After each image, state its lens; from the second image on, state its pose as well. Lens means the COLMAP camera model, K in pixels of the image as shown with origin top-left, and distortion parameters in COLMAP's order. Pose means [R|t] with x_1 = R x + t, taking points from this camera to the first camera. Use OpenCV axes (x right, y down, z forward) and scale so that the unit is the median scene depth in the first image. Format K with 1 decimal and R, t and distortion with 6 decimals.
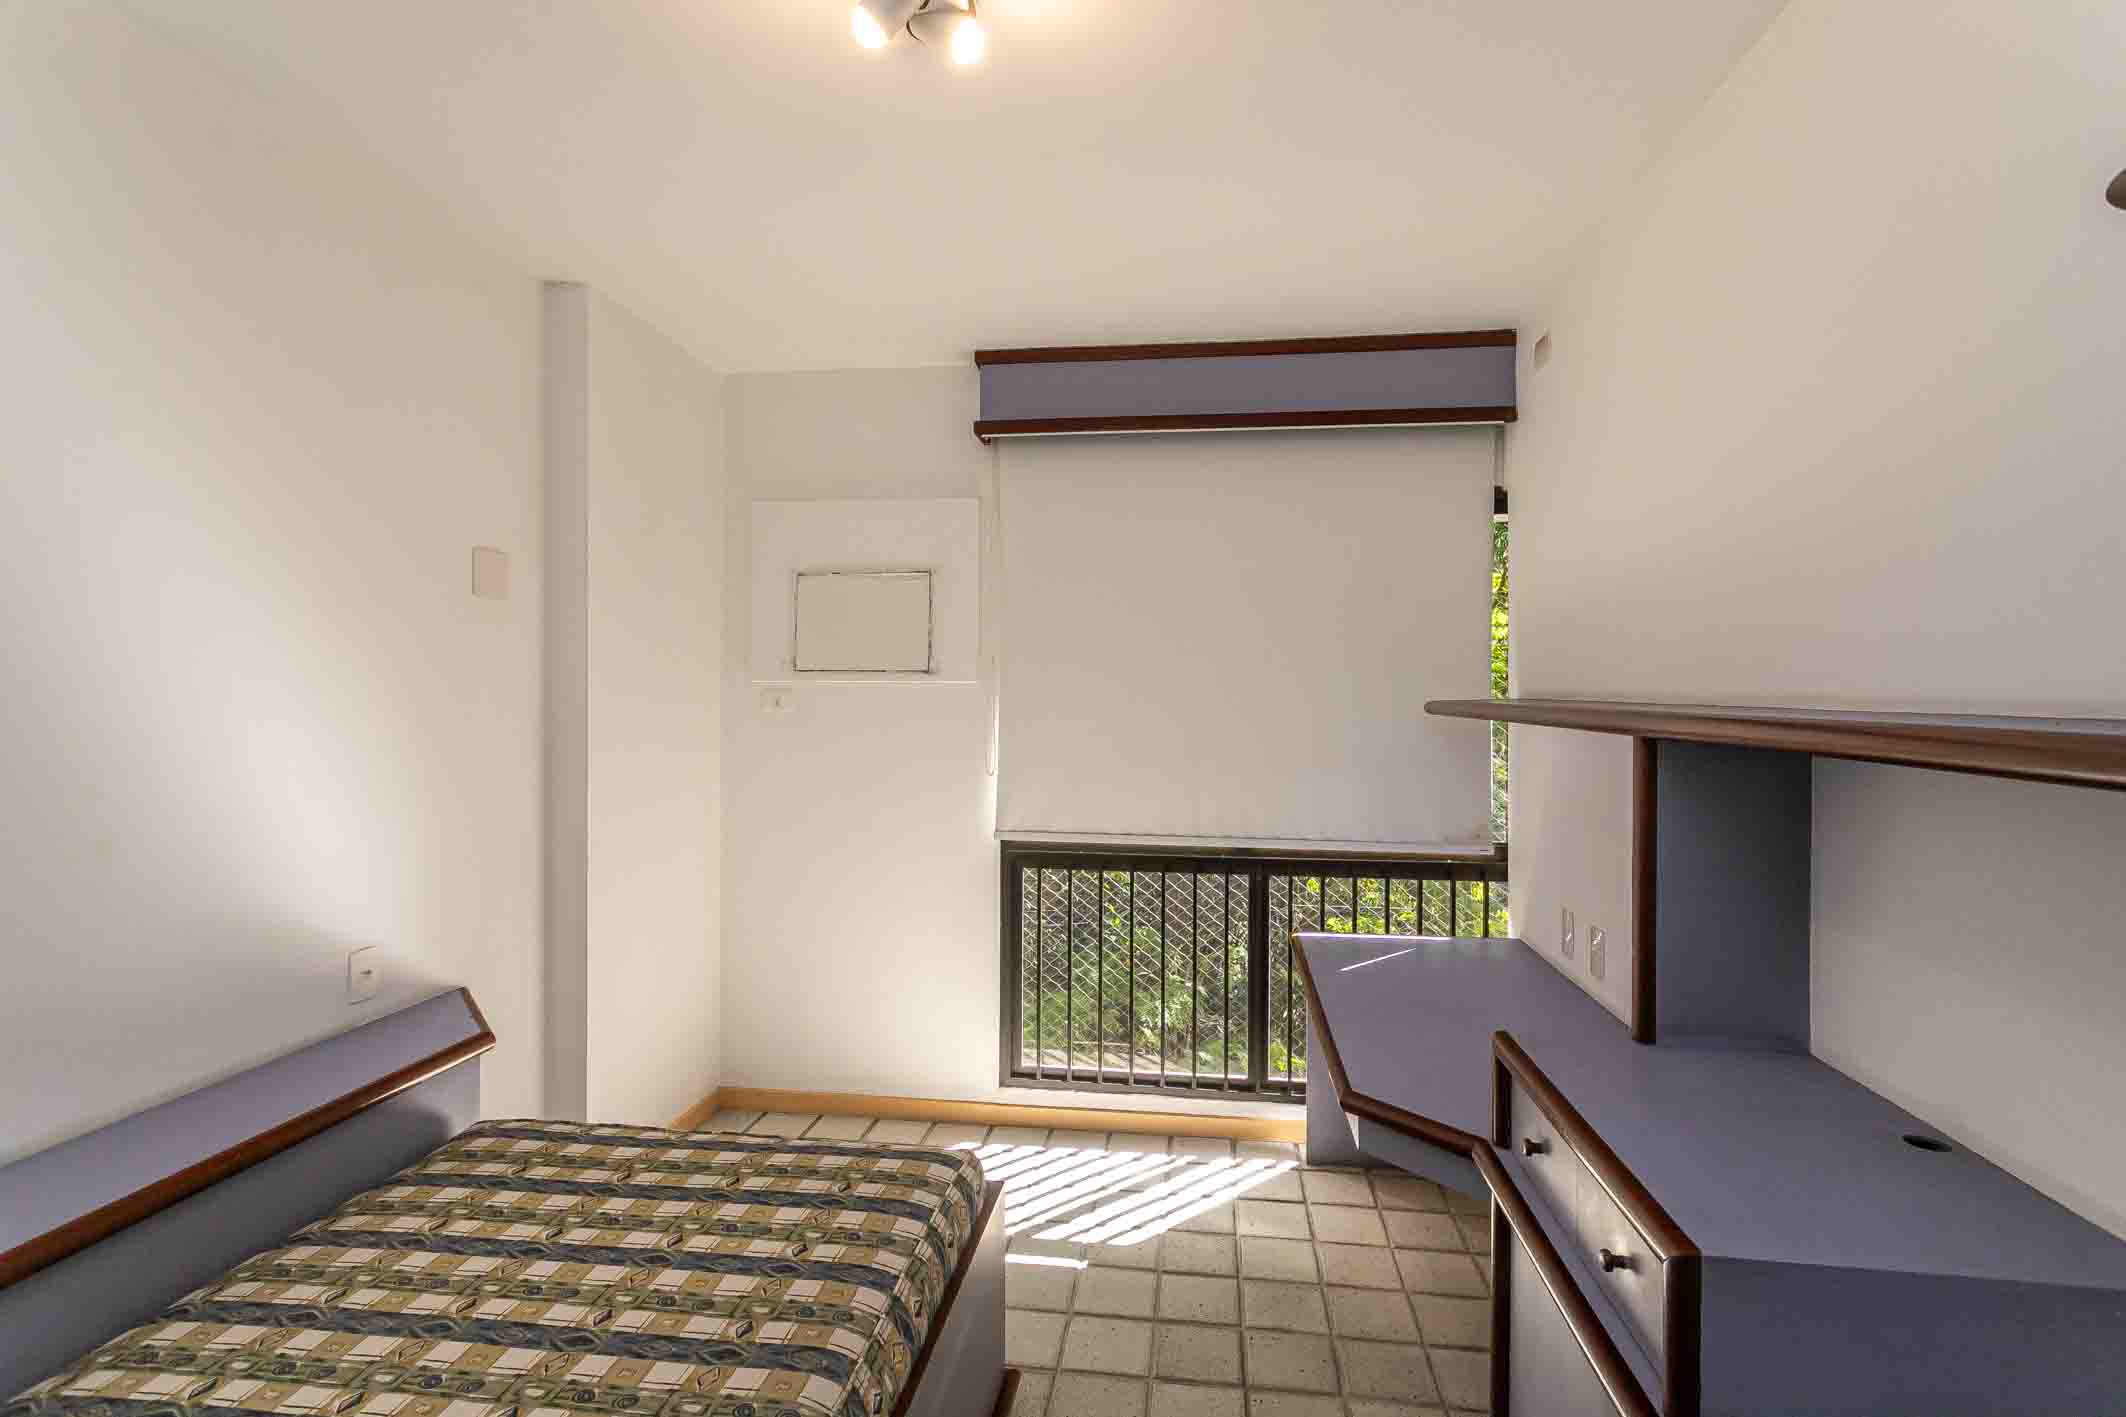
lens RADIAL K [[1016.4, 0, 1067.9], [0, 1016.4, 700.7], [0, 0, 1]] dist [0.006448, 0.000388]
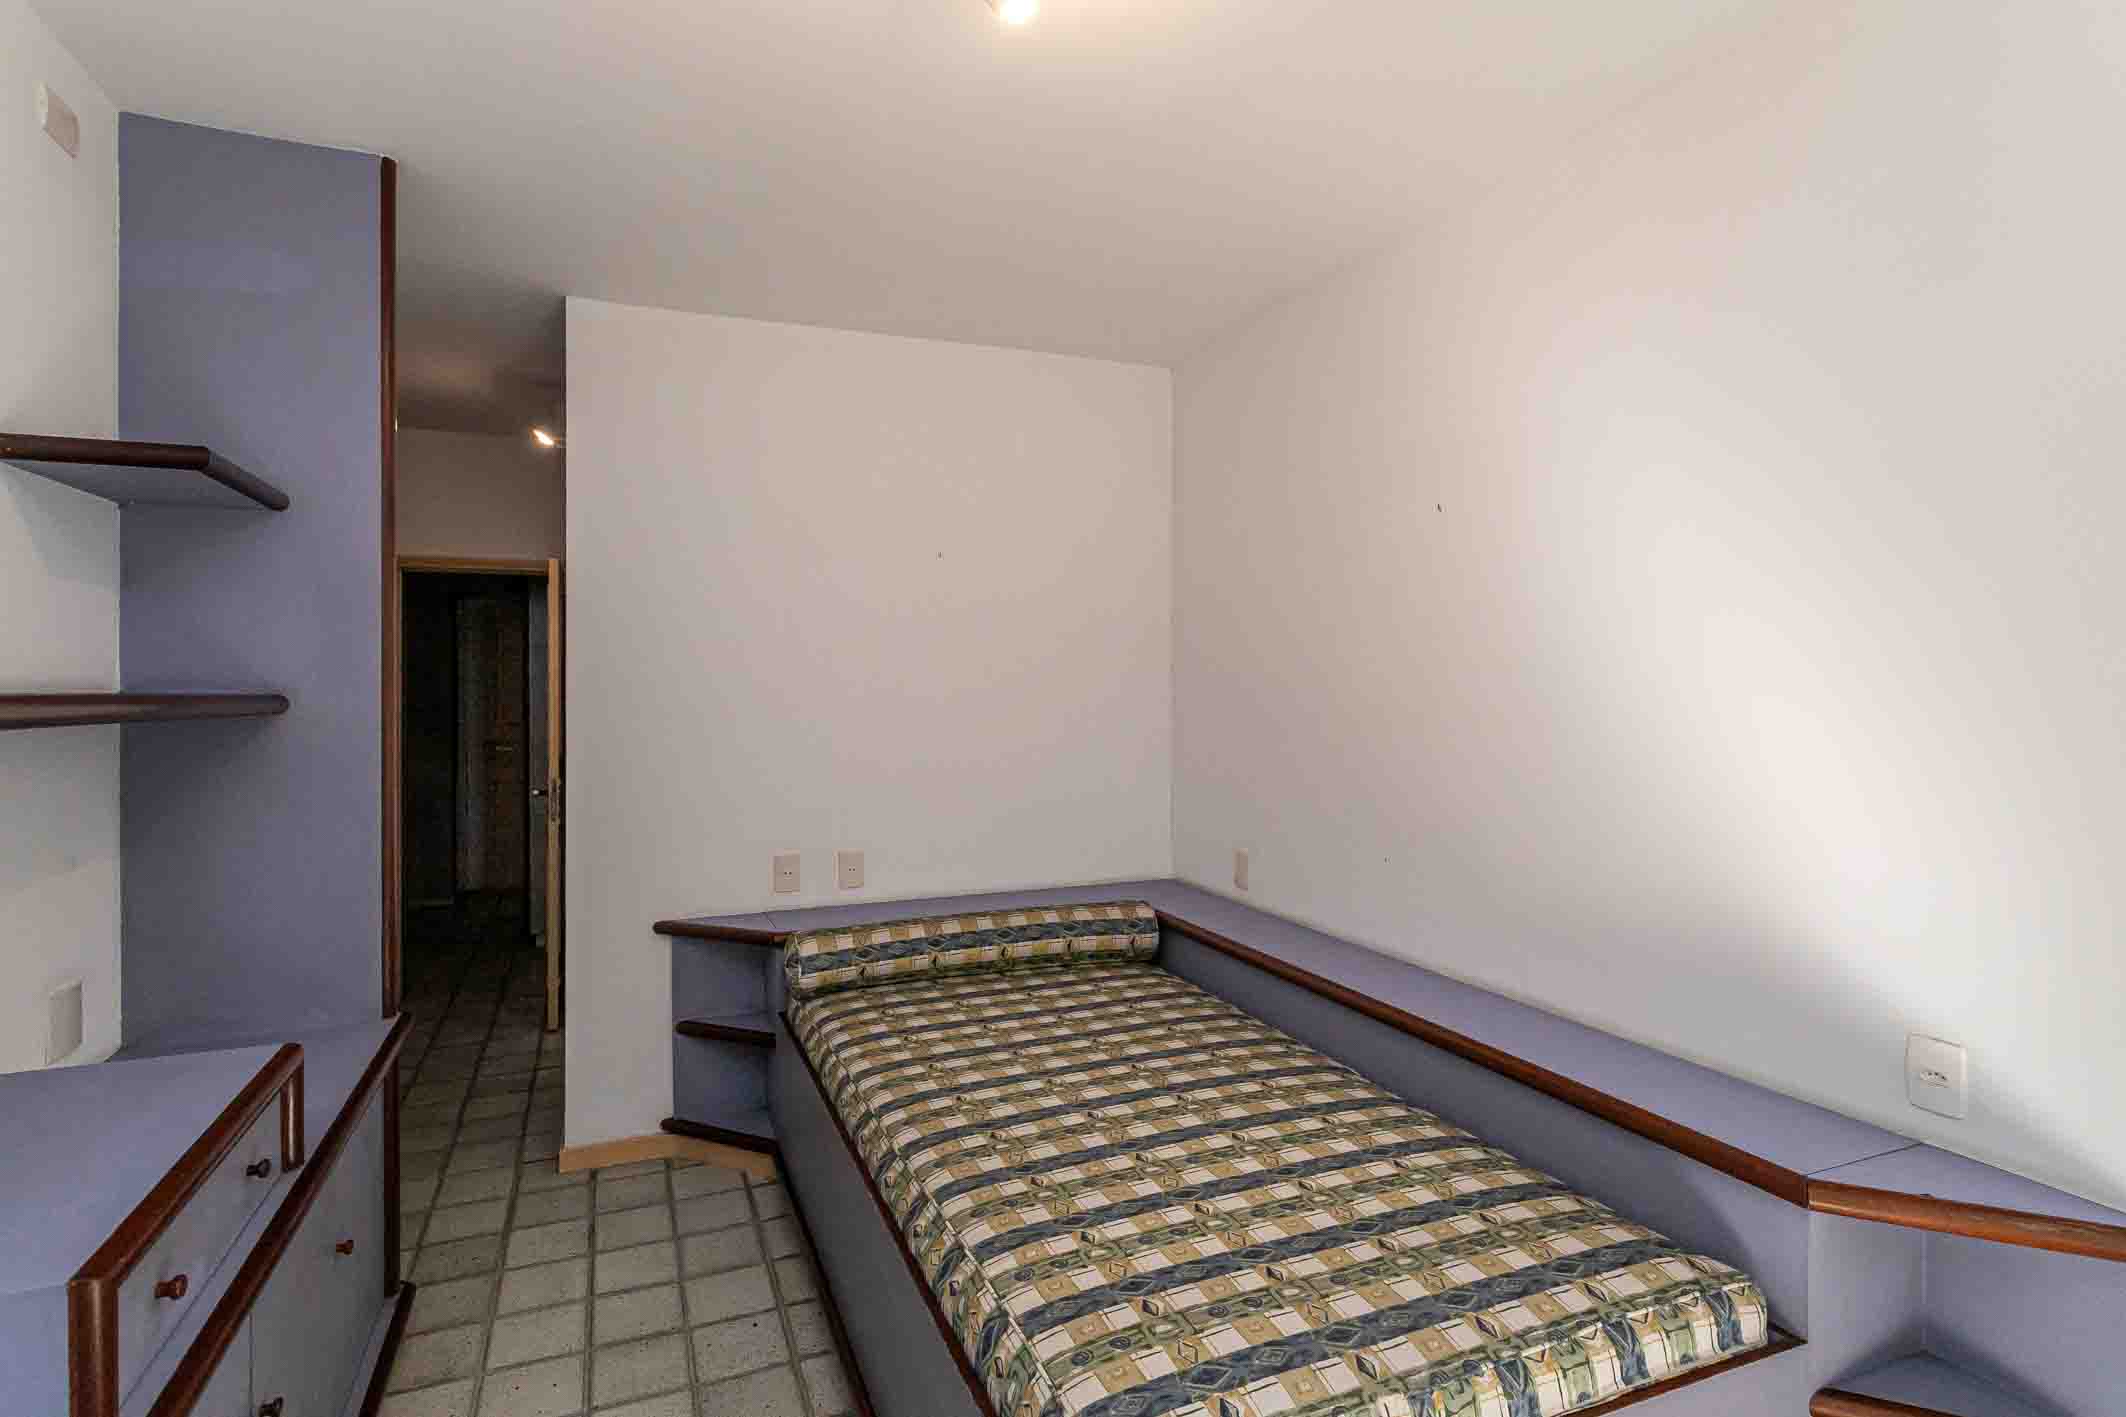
lens RADIAL K [[1016.4, 0, 1073.1], [0, 1016.4, 699.6], [0, 0, 1]] dist [0.006448, 0.000388]
pose [[-0.842891, 0.027214, -0.537396, 0.282814], [0.015264, 0.999528, 0.026676, -0.033052], [0.537868, 0.014282, -0.842908, 1.795371]]
